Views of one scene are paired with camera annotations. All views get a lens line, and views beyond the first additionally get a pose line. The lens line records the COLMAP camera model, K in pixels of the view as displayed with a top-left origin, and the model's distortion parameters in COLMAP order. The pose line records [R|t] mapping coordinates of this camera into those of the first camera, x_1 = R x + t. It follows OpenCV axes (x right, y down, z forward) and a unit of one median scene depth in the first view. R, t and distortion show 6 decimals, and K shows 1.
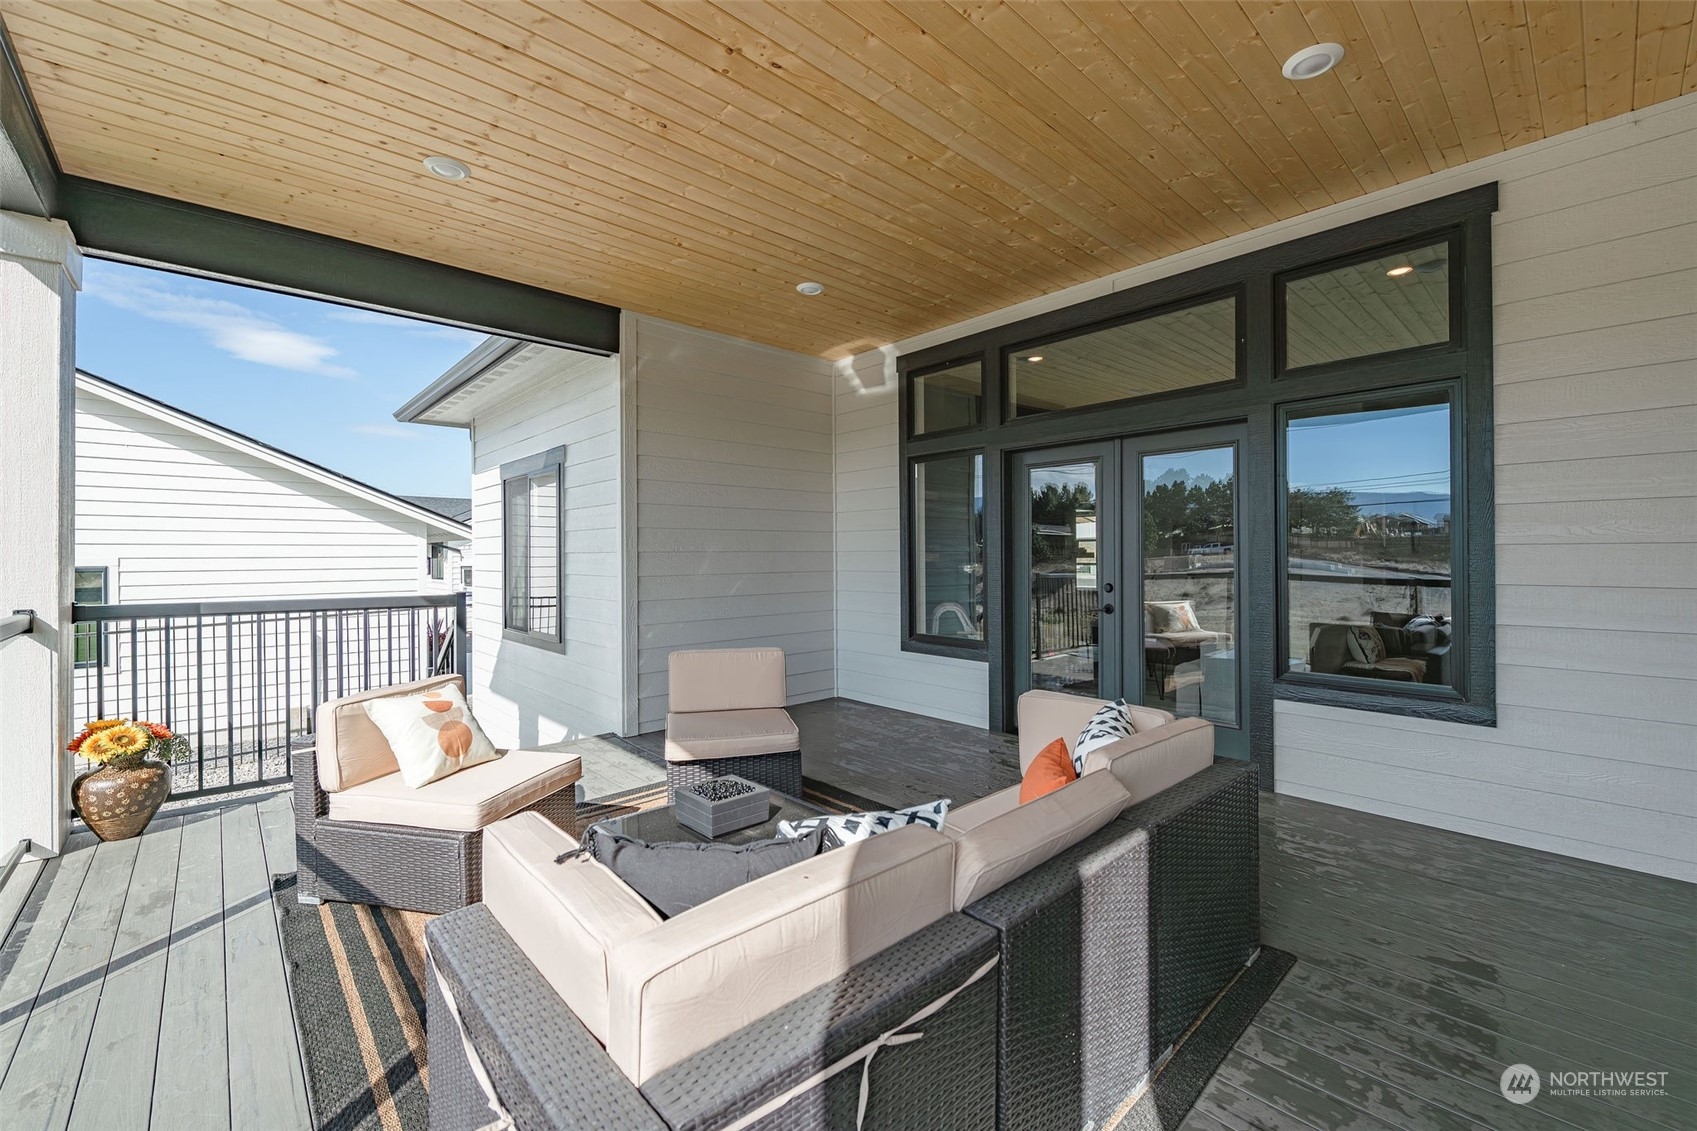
lens RADIAL K [[711.9, 0, 855.8], [0, 711.9, 555.0], [0, 0, 1]] dist [0.002974, 0.000160]
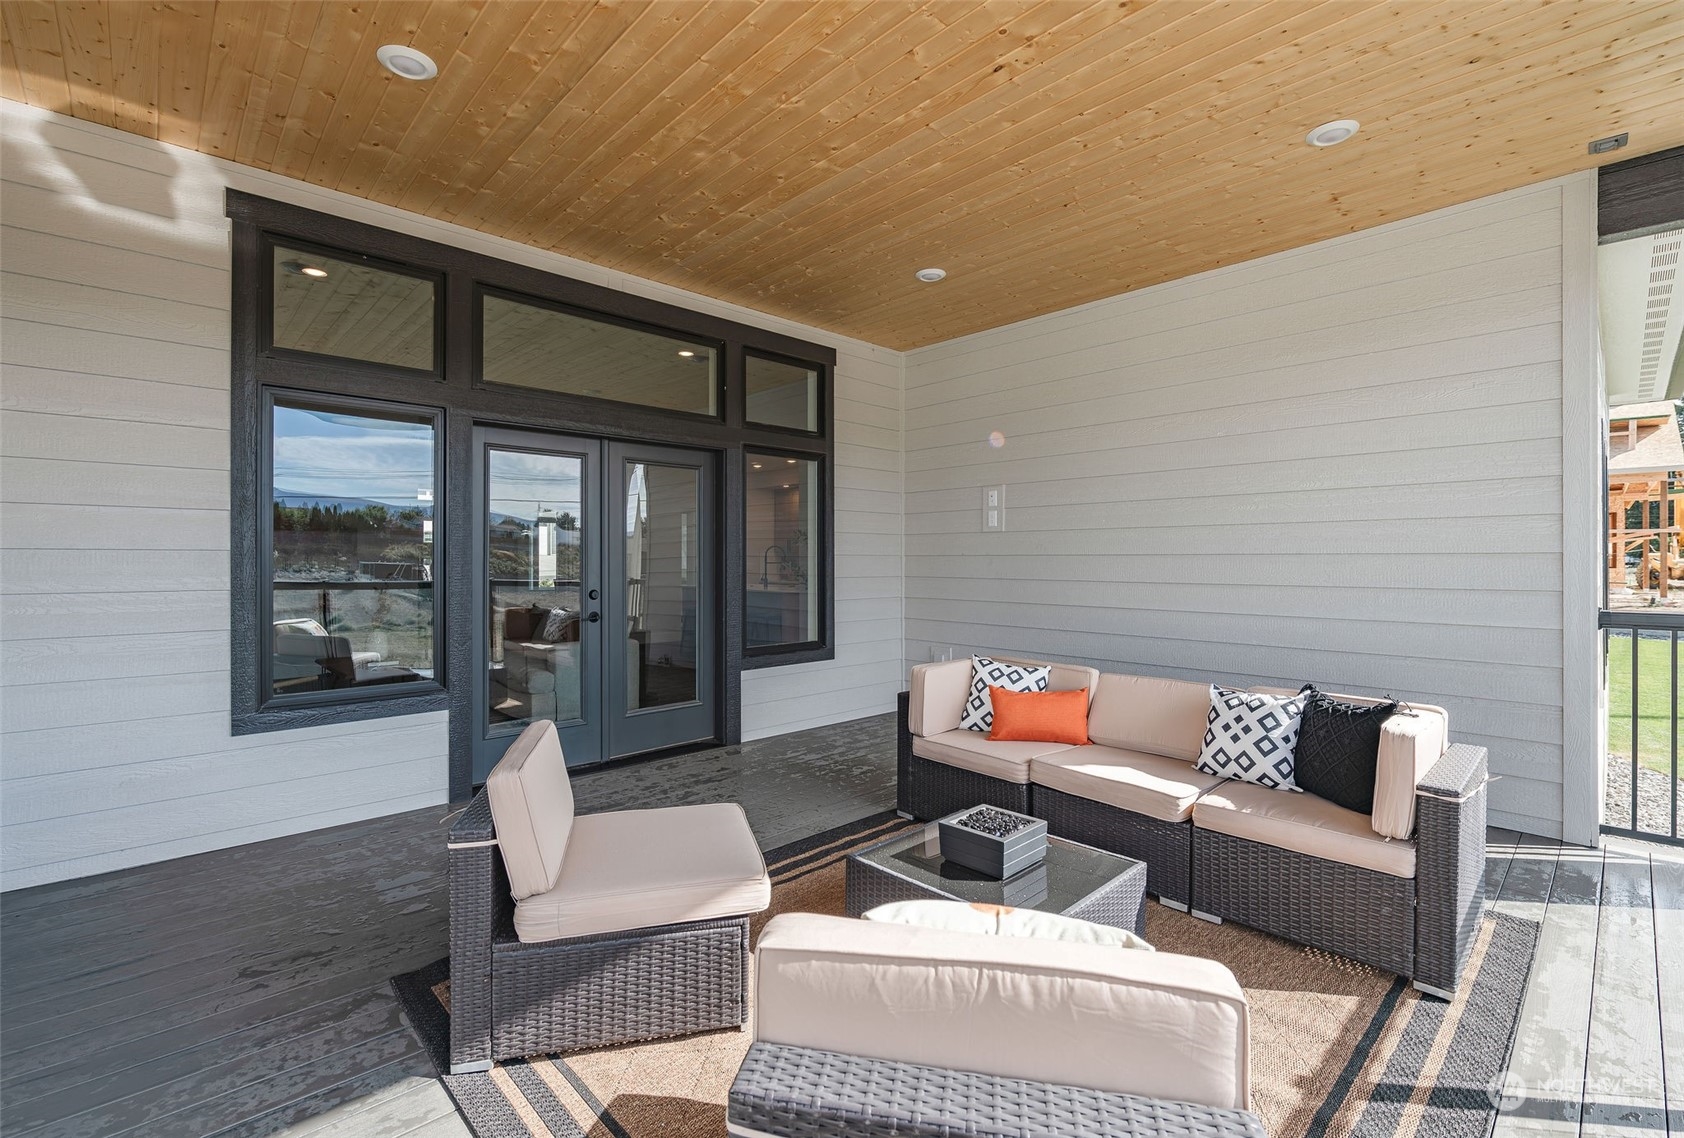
lens RADIAL K [[750.0, 0, 837.3], [0, 750.0, 561.1], [0, 0, 1]] dist [-0.001119, -0.000633]
pose [[-0.017081, 0.003909, 0.999846, -0.575752], [-0.000693, 0.999992, -0.003922, 0.004112], [-0.999854, -0.000760, -0.017078, 0.621749]]
